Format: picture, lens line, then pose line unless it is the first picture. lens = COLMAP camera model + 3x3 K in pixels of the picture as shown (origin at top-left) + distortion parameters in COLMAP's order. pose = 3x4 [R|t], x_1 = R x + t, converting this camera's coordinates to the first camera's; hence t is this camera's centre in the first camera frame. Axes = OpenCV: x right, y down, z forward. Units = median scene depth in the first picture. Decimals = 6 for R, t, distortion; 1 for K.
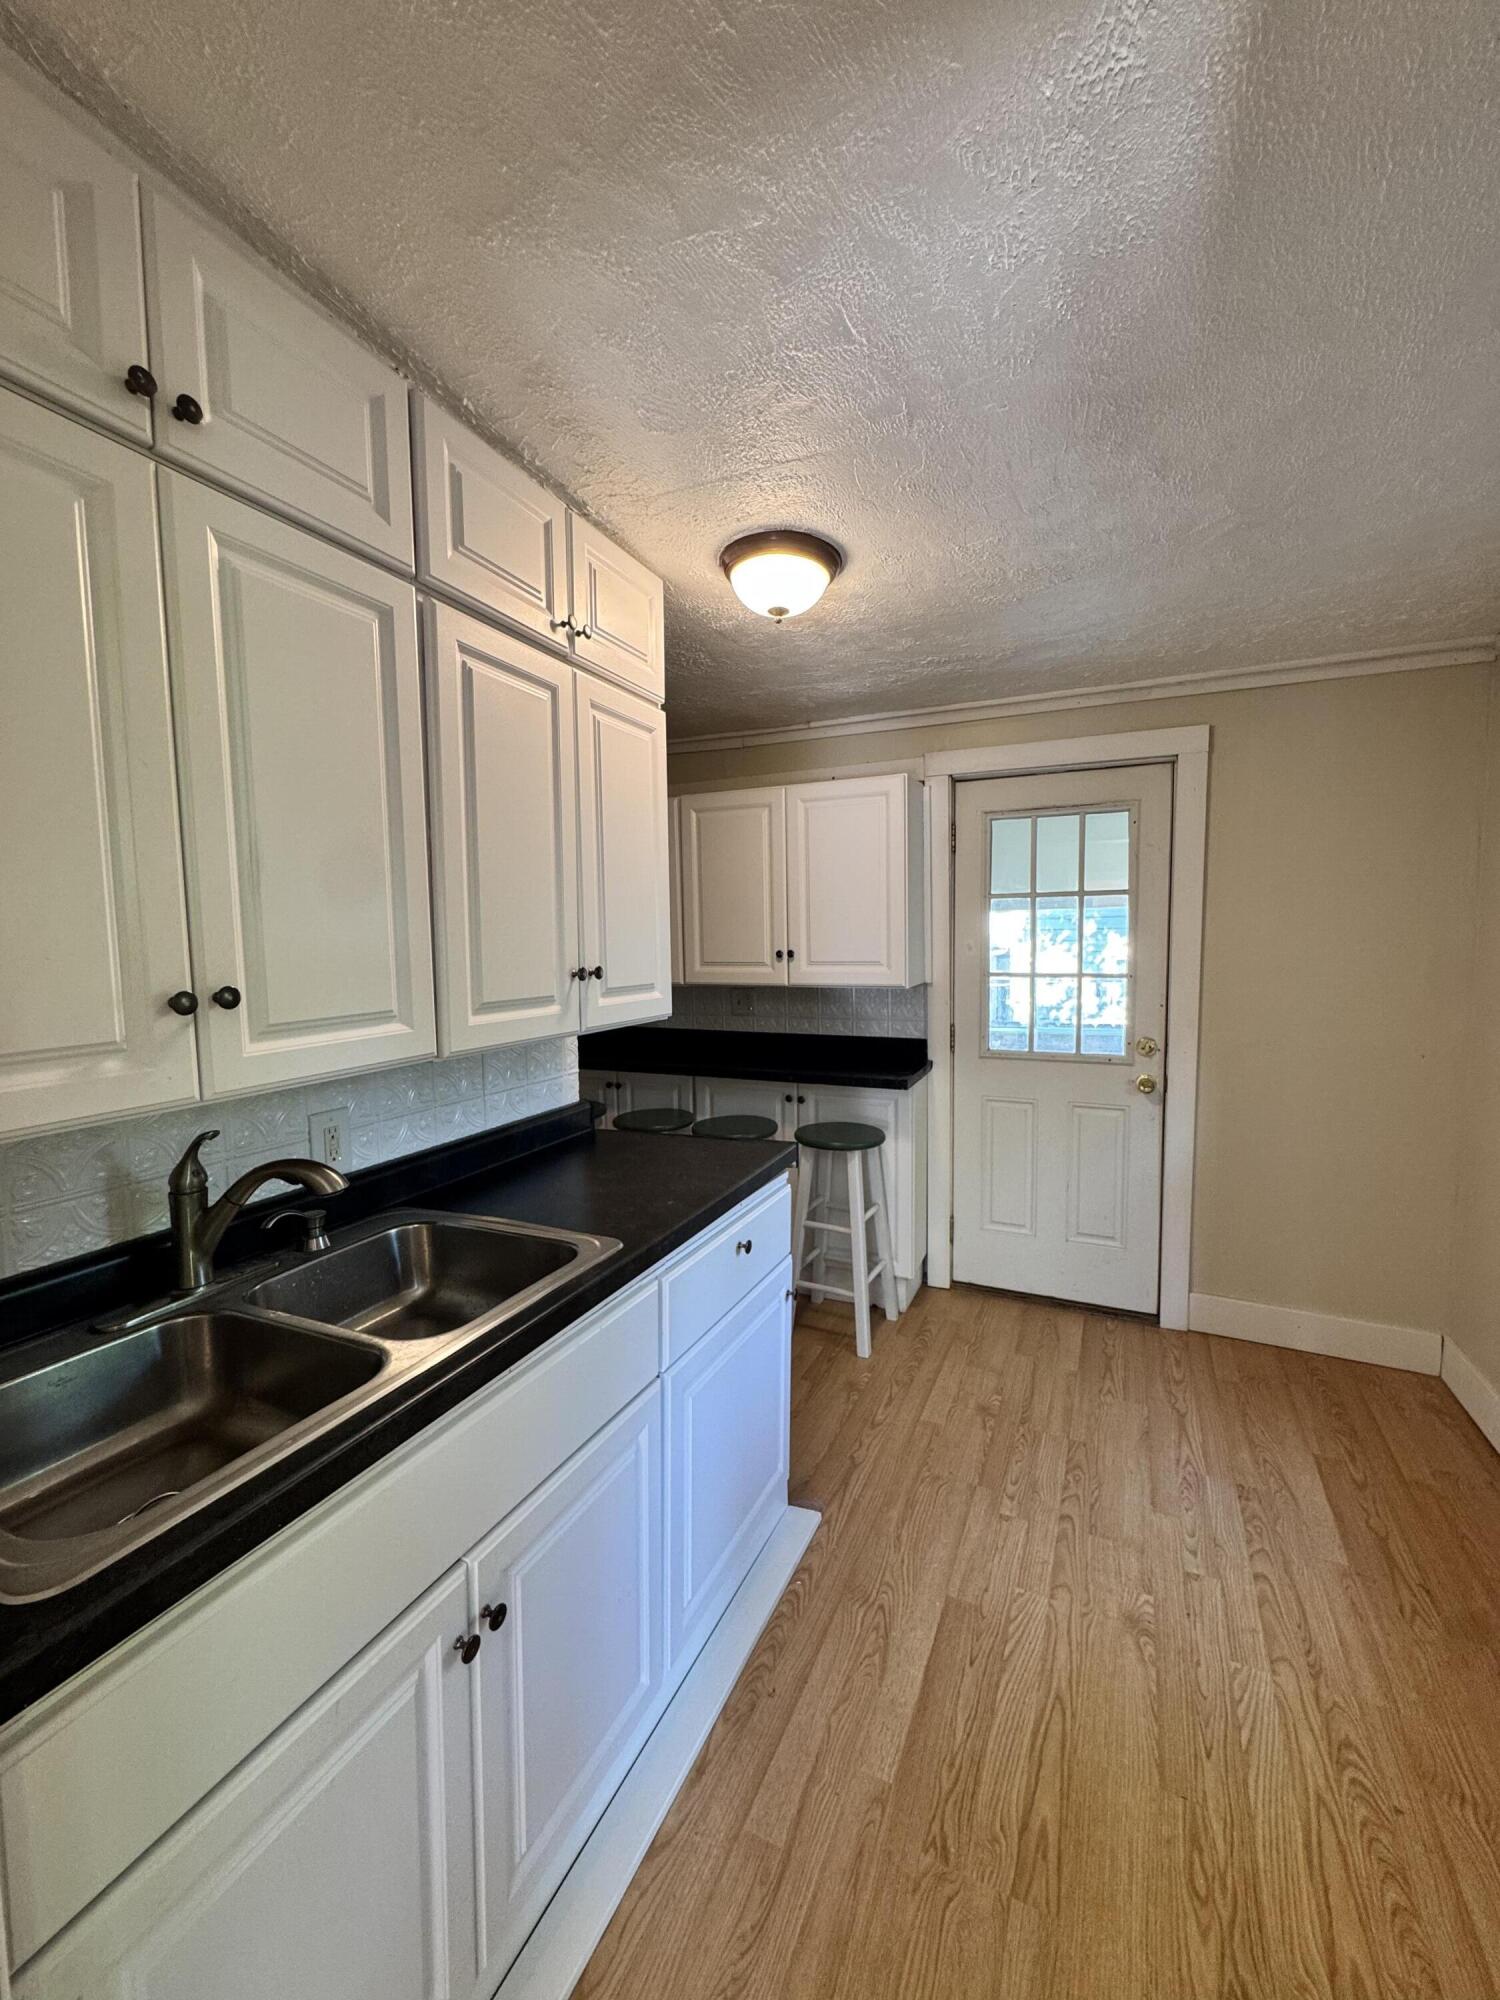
lens RADIAL K [[794.5, 0, 752.1], [0, 794.5, 997.2], [0, 0, 1]] dist [-0.004117, 0.000632]
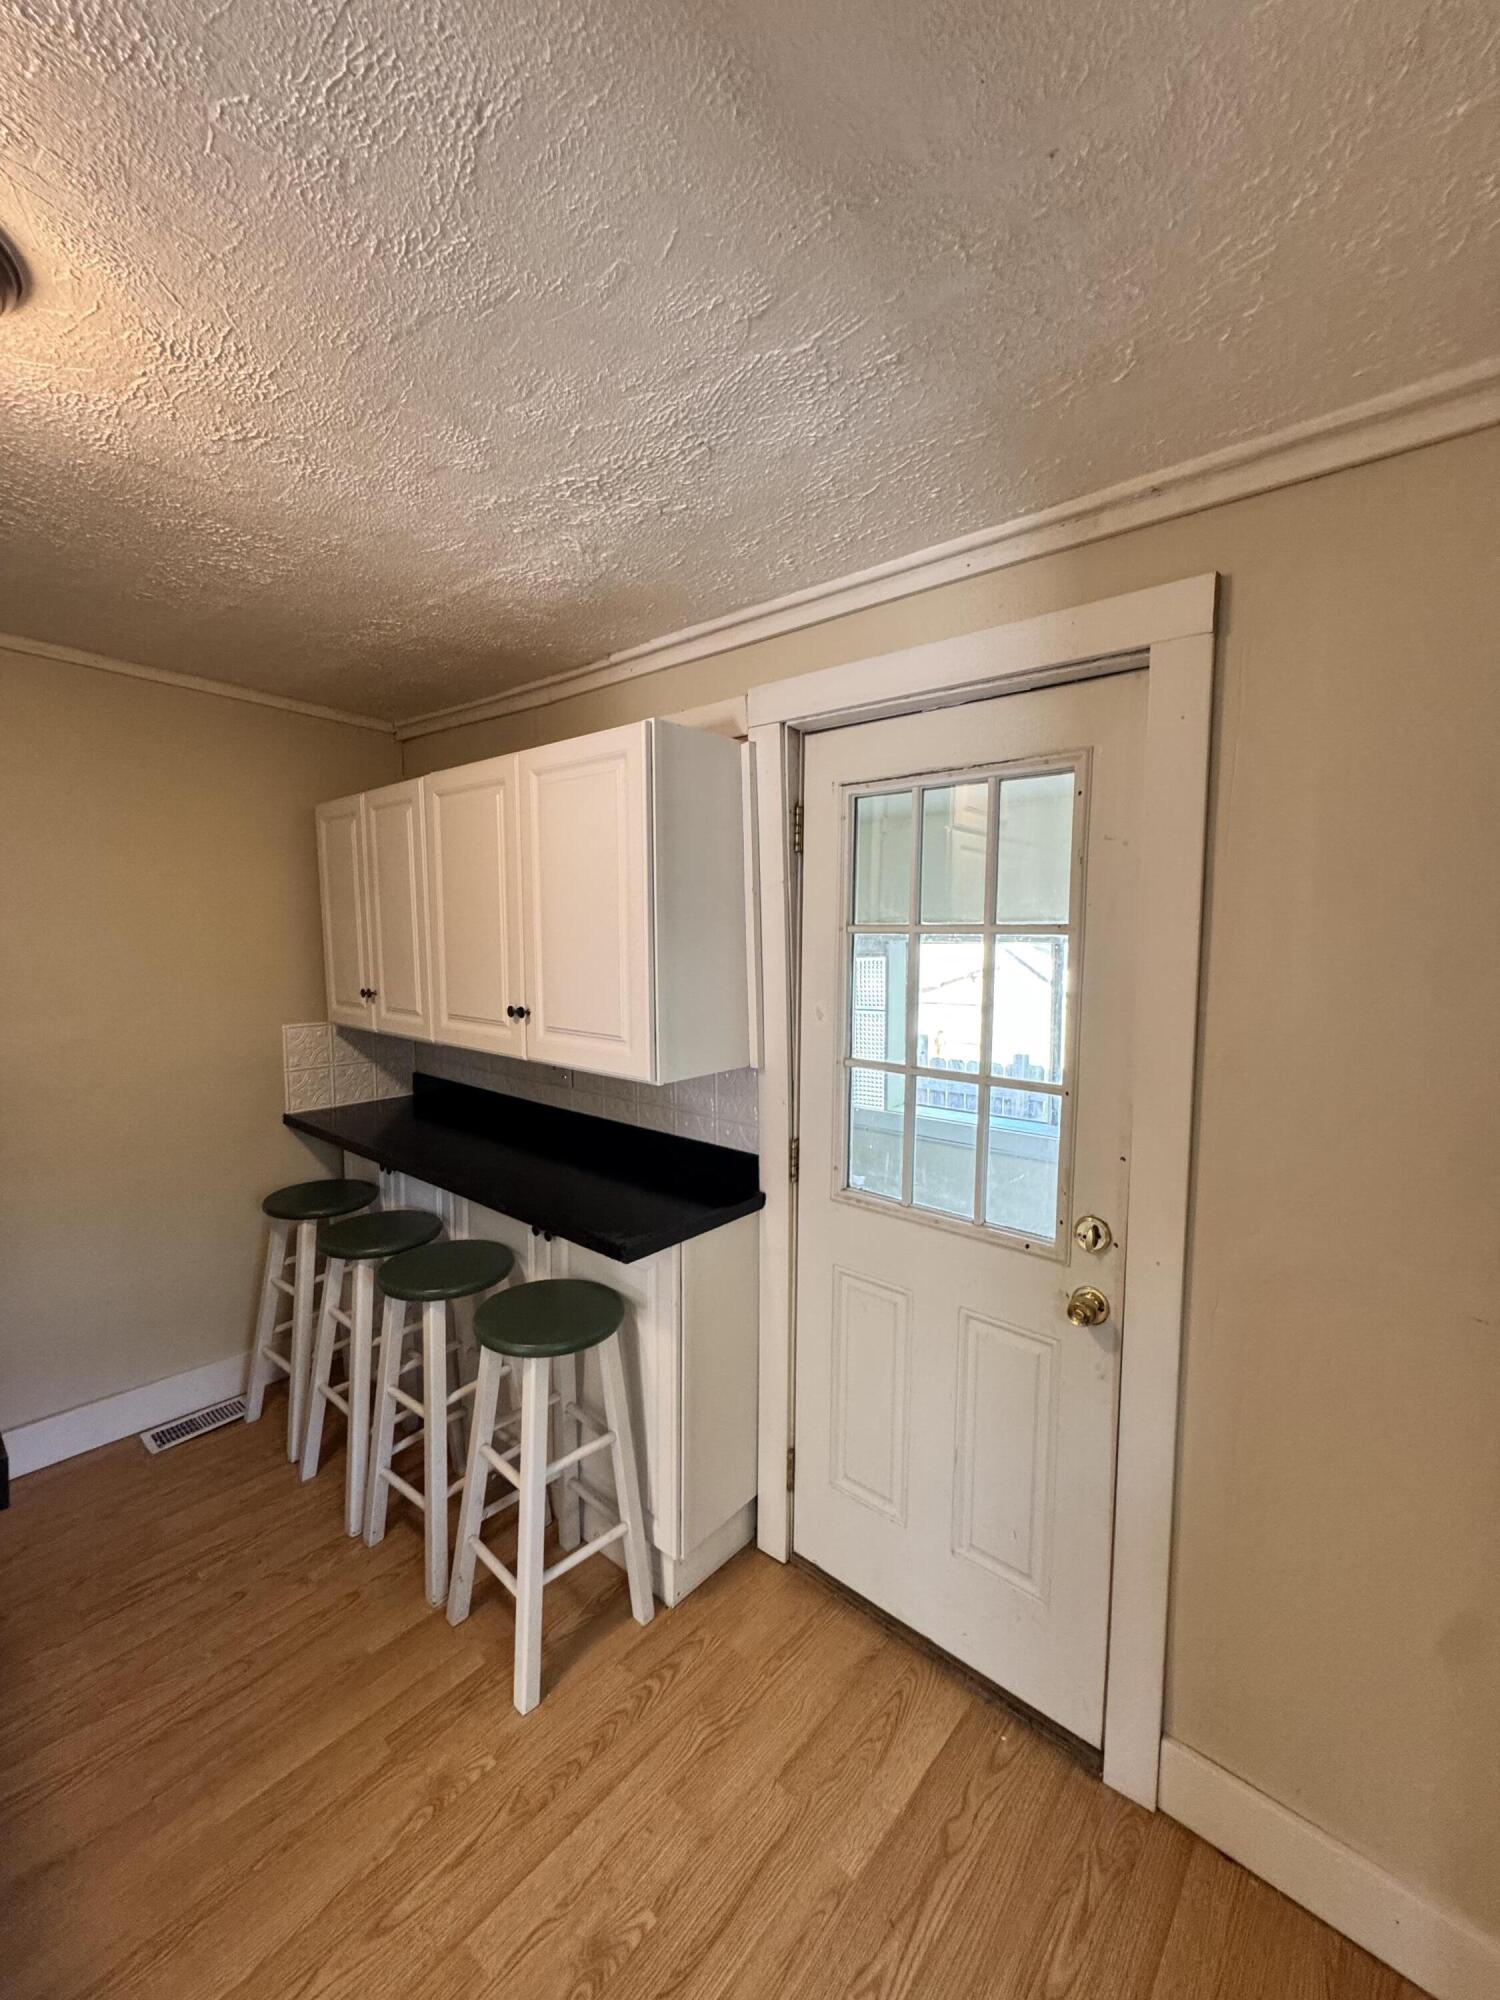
lens RADIAL K [[794.5, 0, 750.9], [0, 794.5, 998.7], [0, 0, 1]] dist [-0.004117, 0.000632]
pose [[0.962948, 0.043275, -0.266192, 0.397786], [-0.043281, 0.999046, 0.005847, -0.077918], [0.266191, 0.005891, 0.963902, 0.431431]]
